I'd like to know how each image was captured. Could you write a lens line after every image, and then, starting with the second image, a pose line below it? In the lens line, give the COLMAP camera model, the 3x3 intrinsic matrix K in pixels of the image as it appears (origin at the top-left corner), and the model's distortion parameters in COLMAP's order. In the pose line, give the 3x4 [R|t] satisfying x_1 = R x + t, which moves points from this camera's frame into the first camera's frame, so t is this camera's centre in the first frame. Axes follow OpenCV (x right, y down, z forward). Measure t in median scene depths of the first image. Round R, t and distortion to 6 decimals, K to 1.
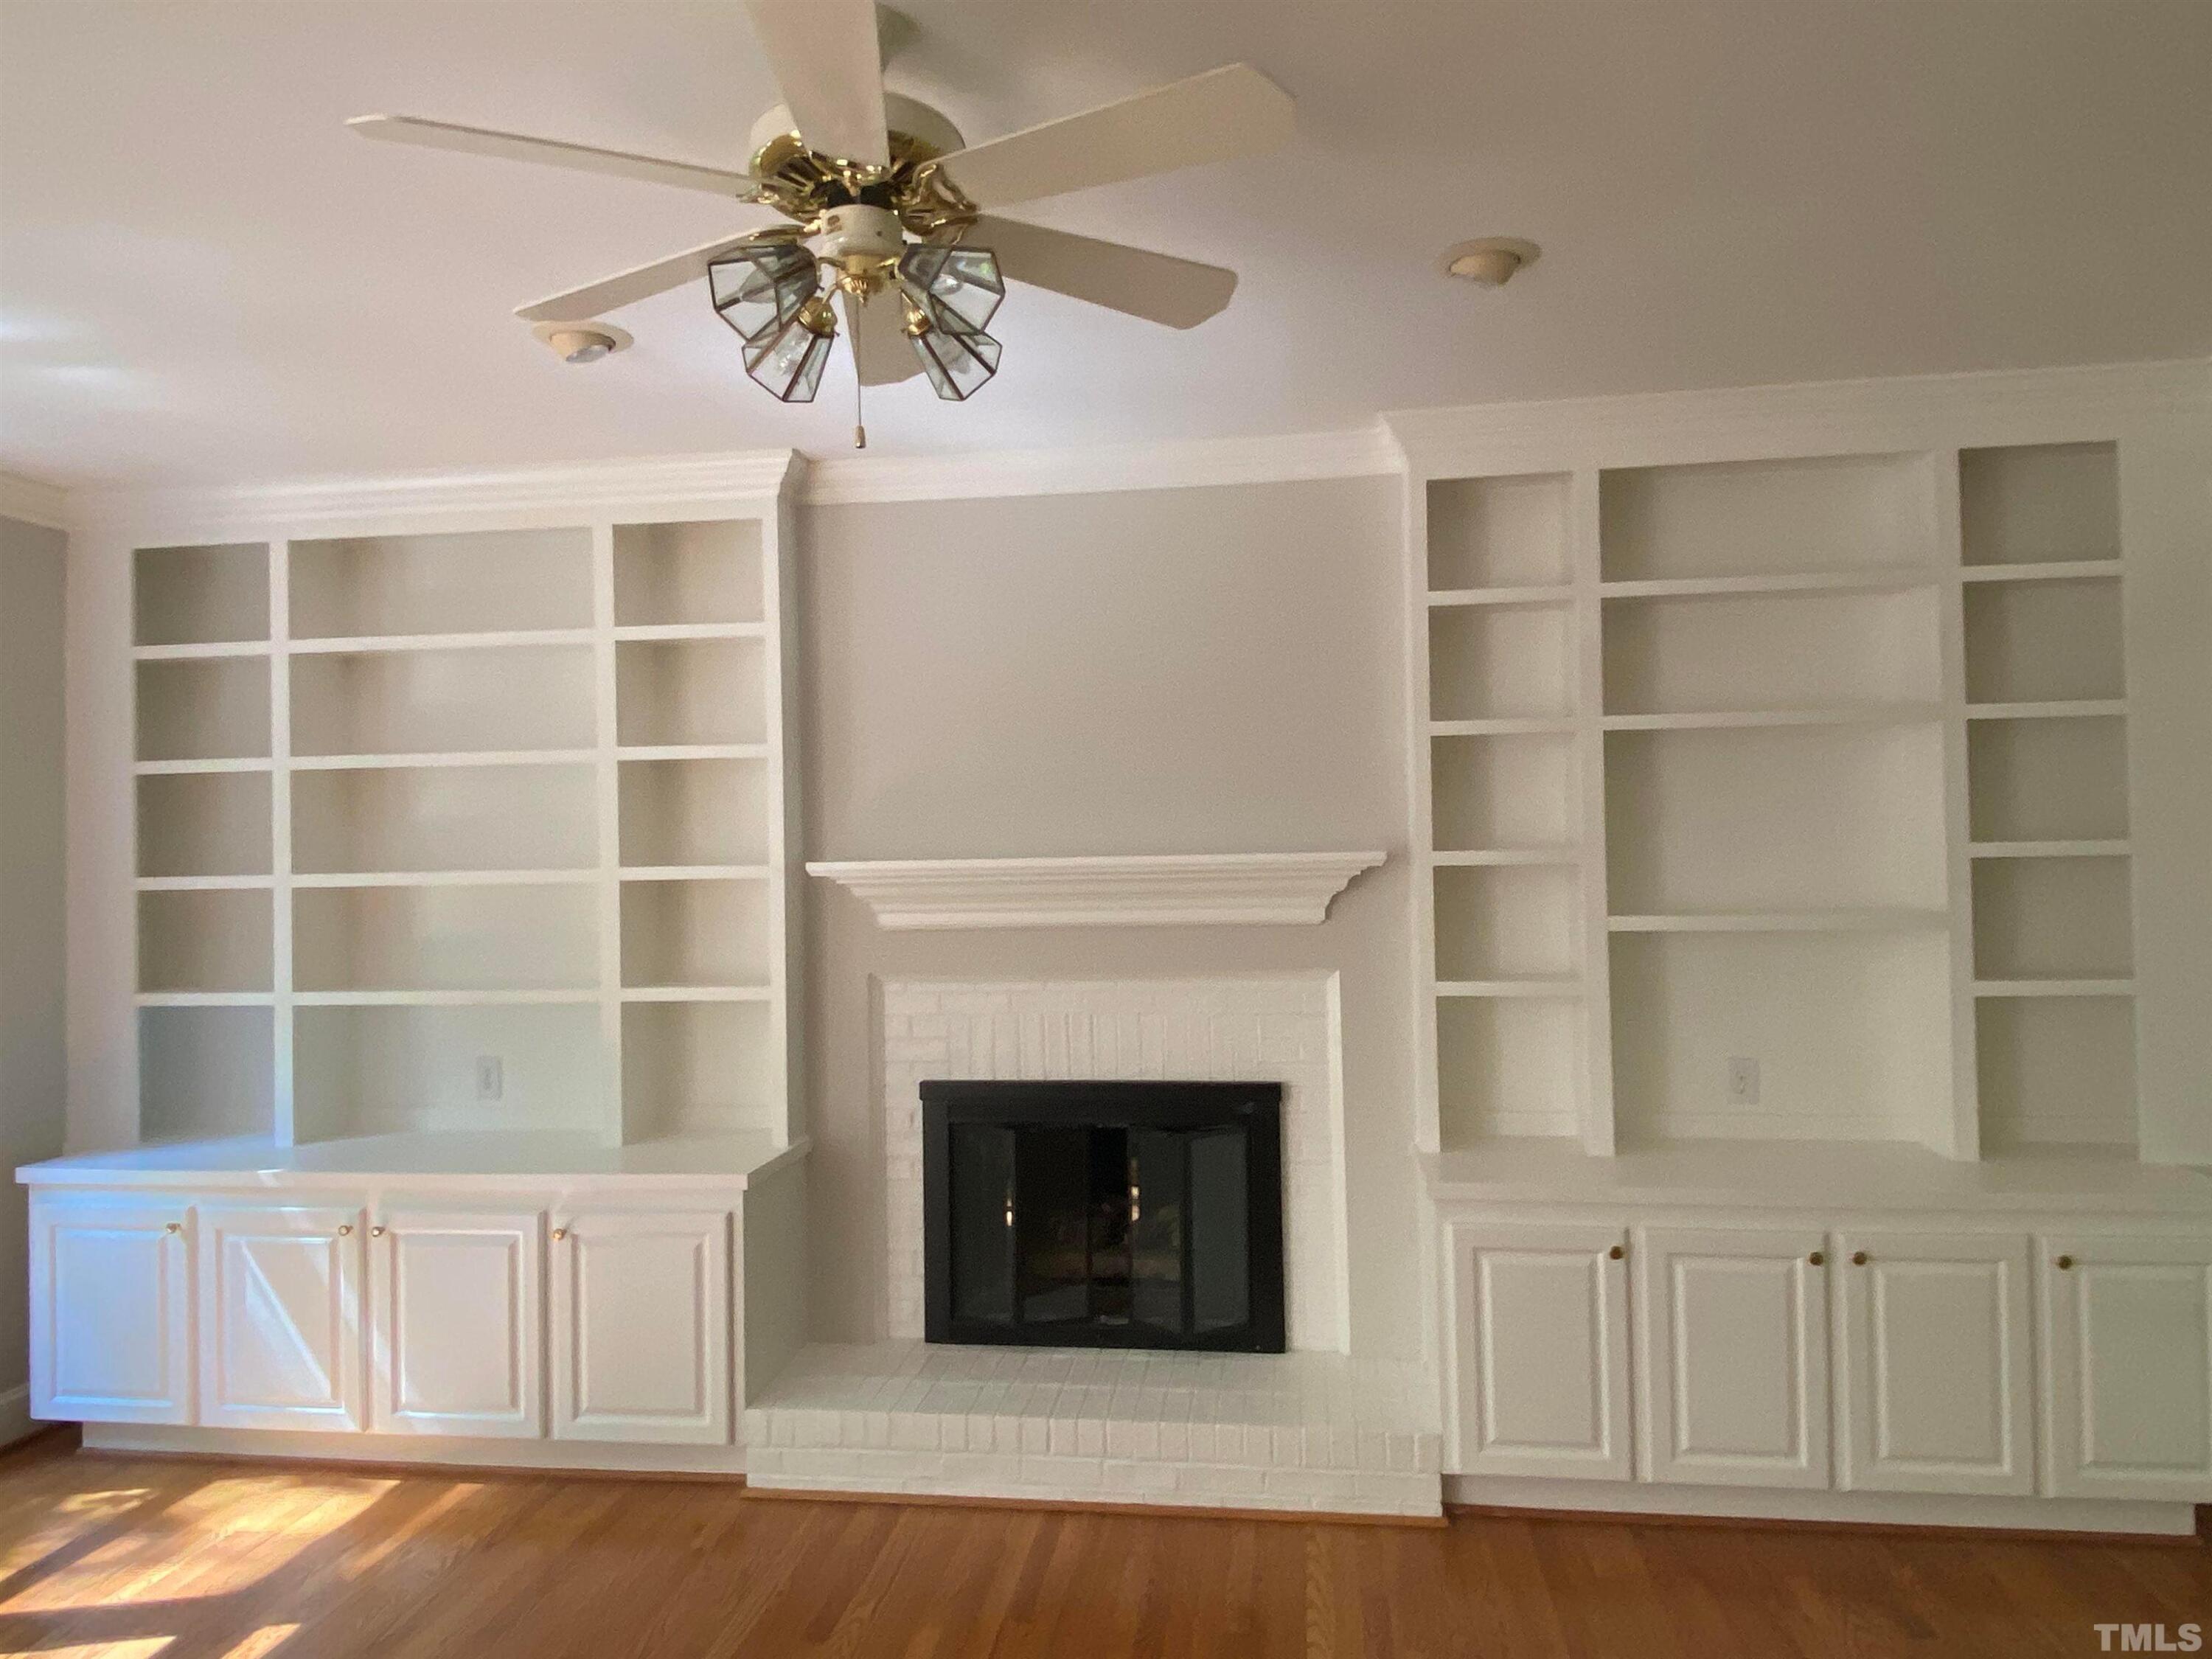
lens RADIAL K [[1421.9, 0, 1106.0], [0, 1421.9, 829.5], [0, 0, 1]] dist [0.062927, -0.068054]
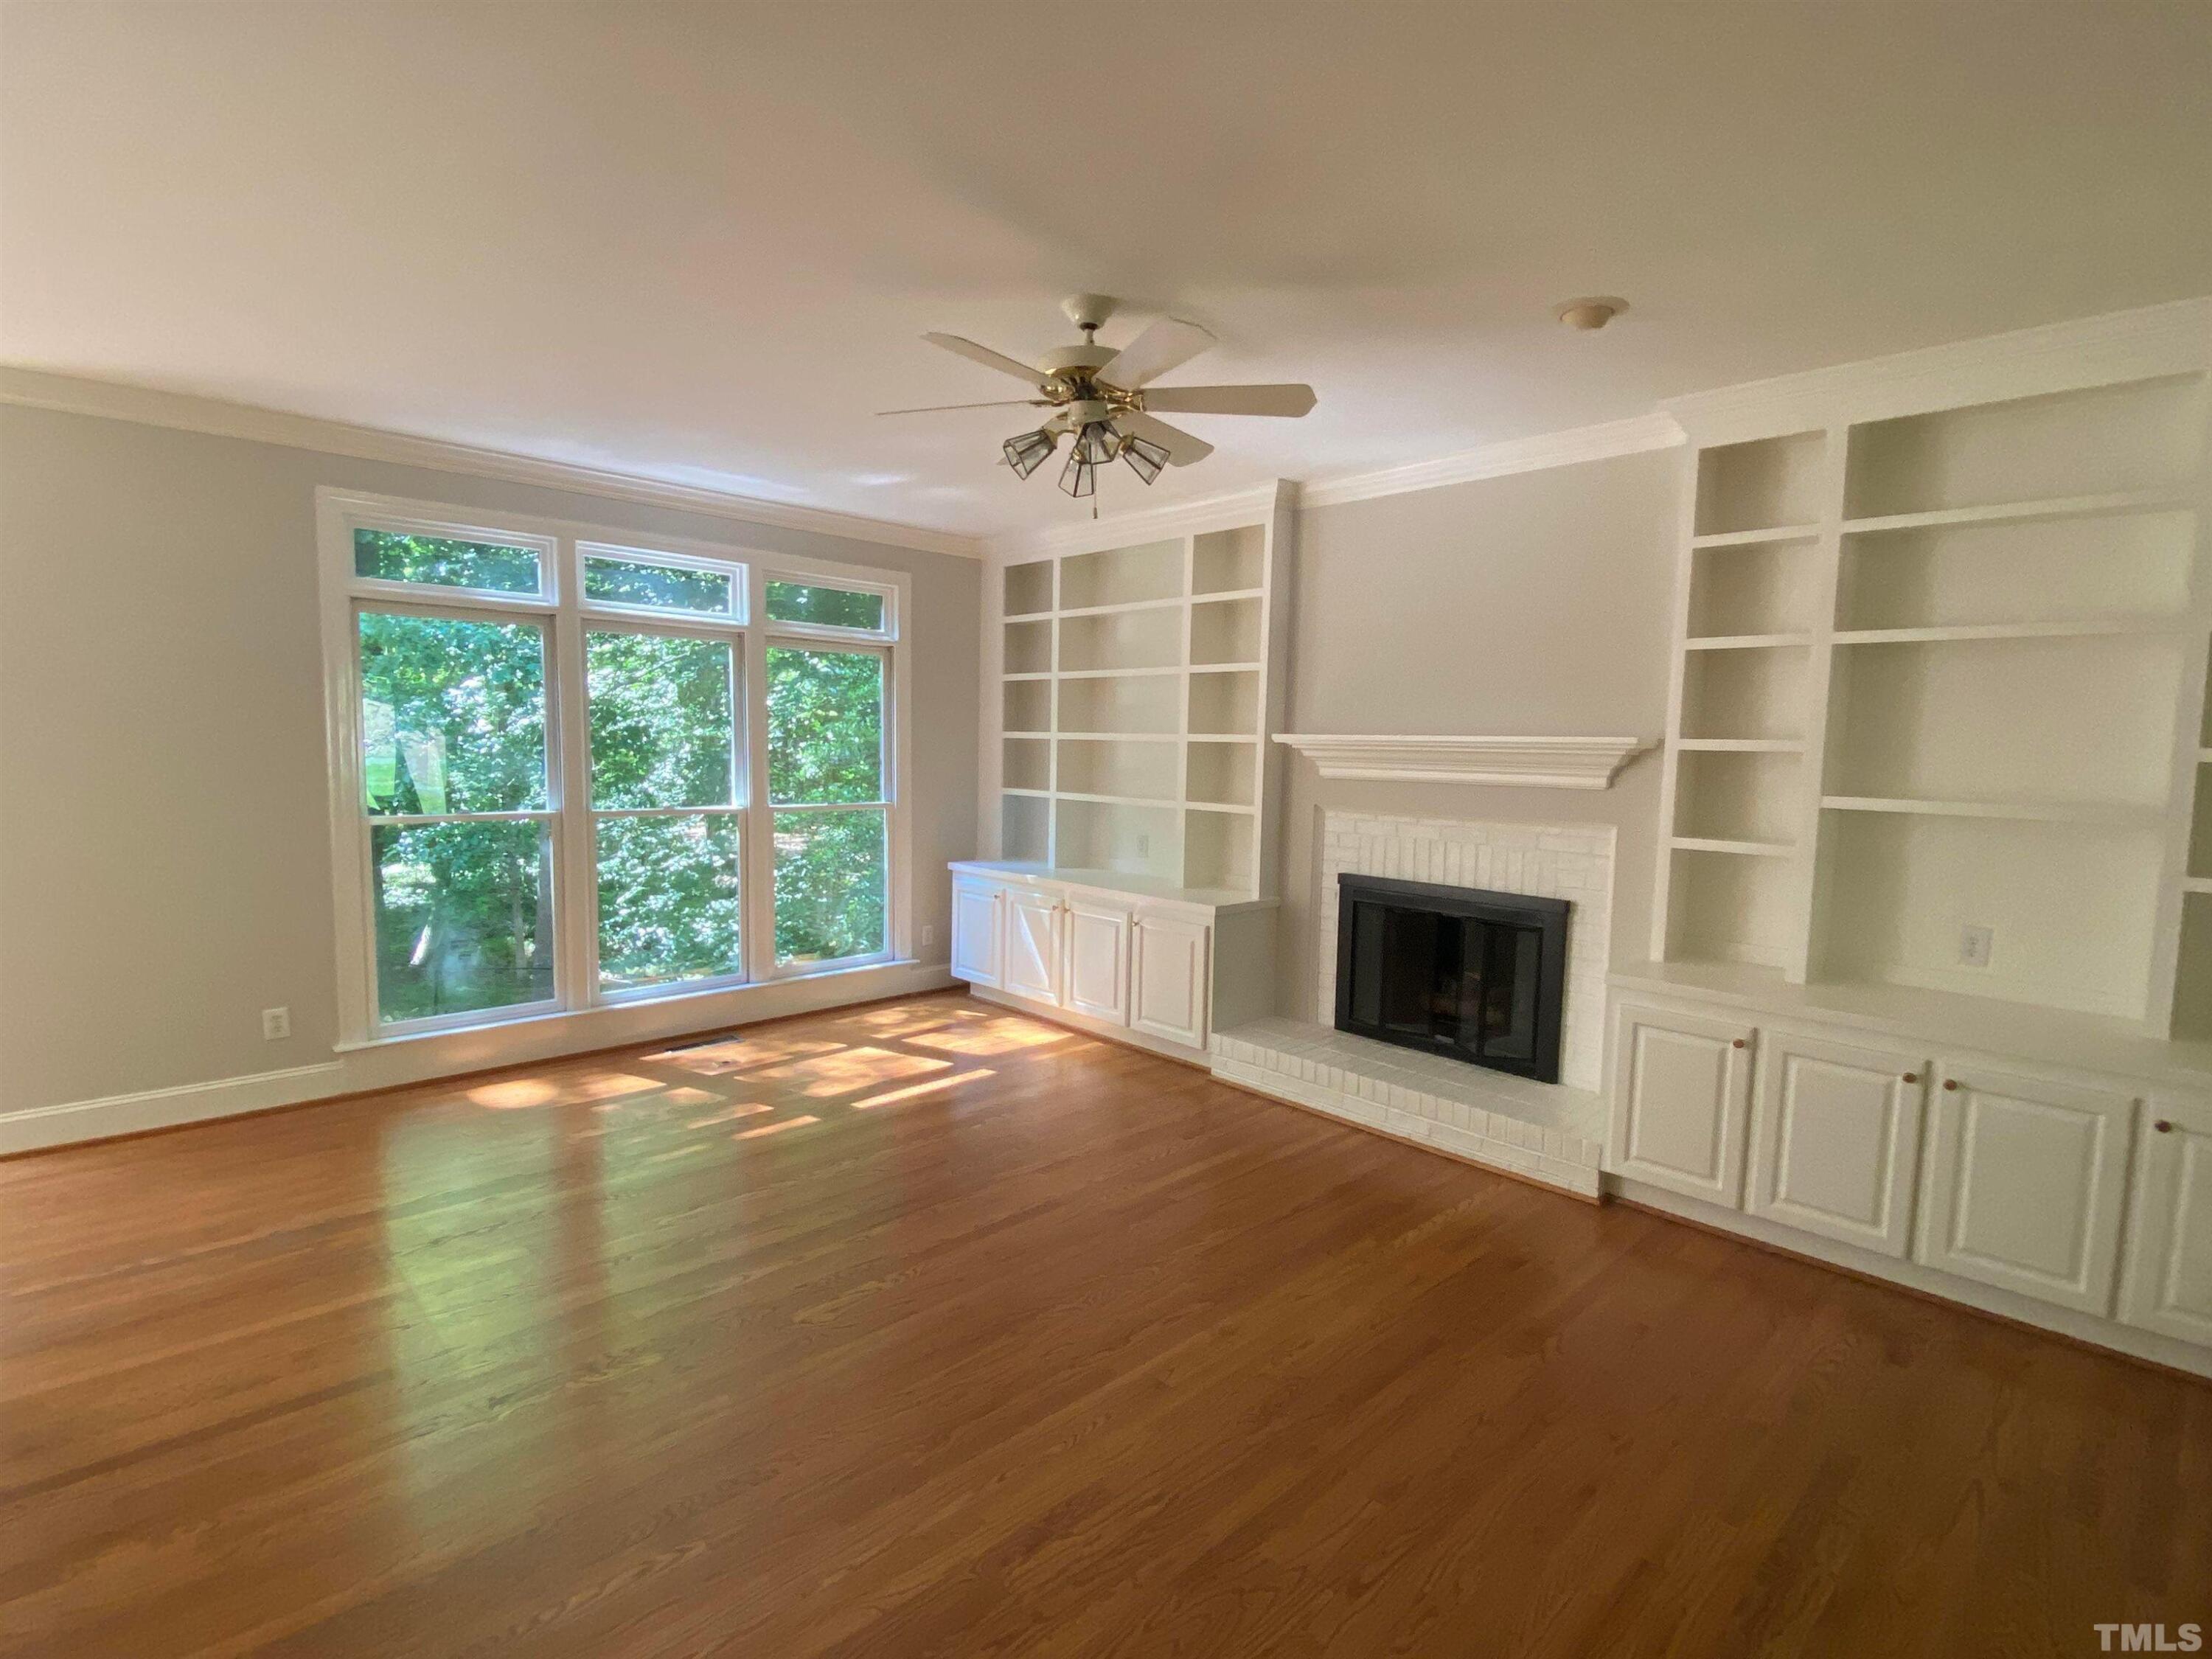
lens RADIAL K [[1055.7, 0, 1106.0], [0, 1055.7, 829.5], [0, 0, 1]] dist [0.015423, -0.027301]
pose [[0.781569, 0.087460, -0.617658, 0.419991], [-0.023195, 0.993513, 0.111330, 0.001857], [0.623388, -0.072686, 0.778527, -0.096992]]
